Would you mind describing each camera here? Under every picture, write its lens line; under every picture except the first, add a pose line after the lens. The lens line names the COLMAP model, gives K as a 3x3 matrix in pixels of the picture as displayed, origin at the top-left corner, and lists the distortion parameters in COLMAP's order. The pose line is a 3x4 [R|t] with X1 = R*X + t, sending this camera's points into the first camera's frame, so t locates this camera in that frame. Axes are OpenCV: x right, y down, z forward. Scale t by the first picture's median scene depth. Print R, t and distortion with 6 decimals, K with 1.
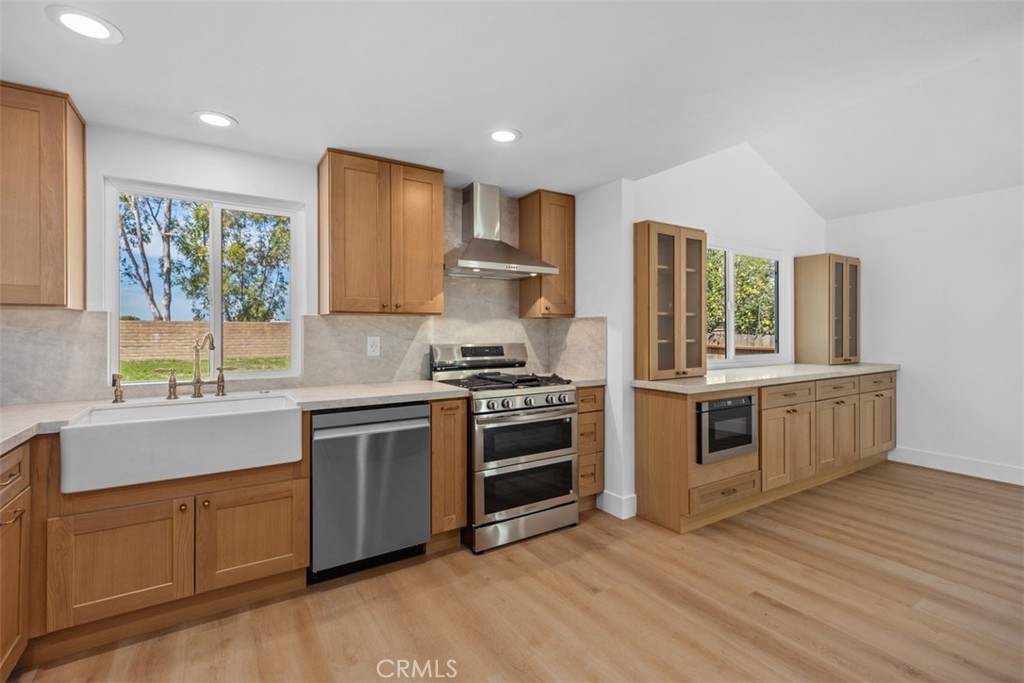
lens RADIAL K [[469.1, 0, 508.8], [0, 469.1, 332.9], [0, 0, 1]] dist [0.001403, -0.000107]
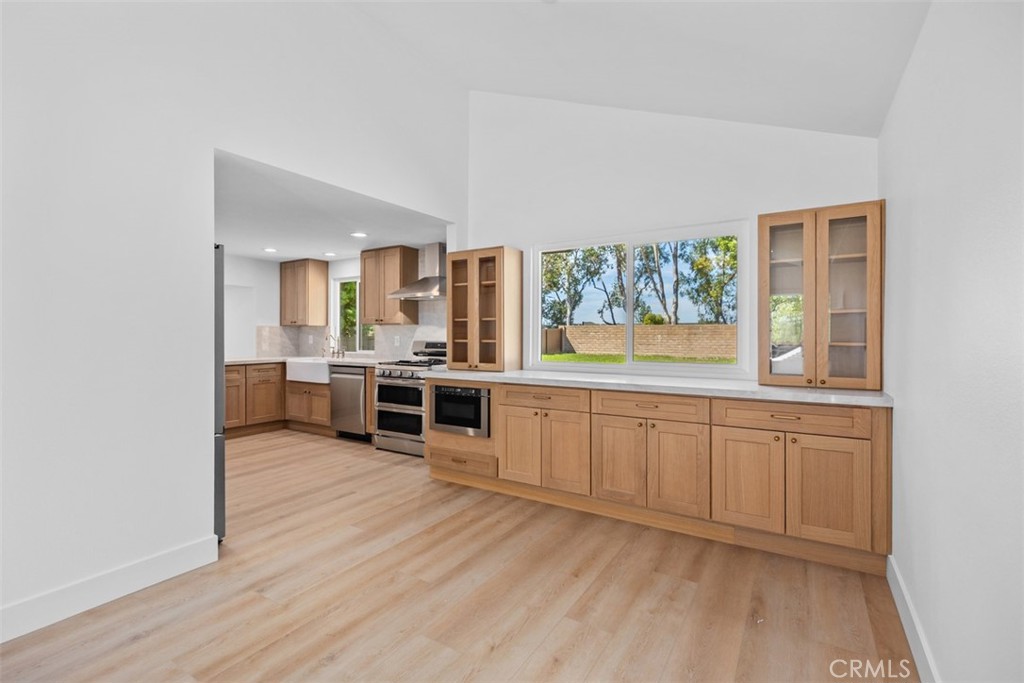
lens RADIAL K [[469.1, 0, 502.0], [0, 469.1, 338.0], [0, 0, 1]] dist [0.001403, -0.000107]
pose [[0.418277, 0.010955, -0.908253, 1.611968], [-0.004503, 0.999940, 0.009987, -0.003971], [0.908308, -0.000088, 0.418301, 0.564081]]
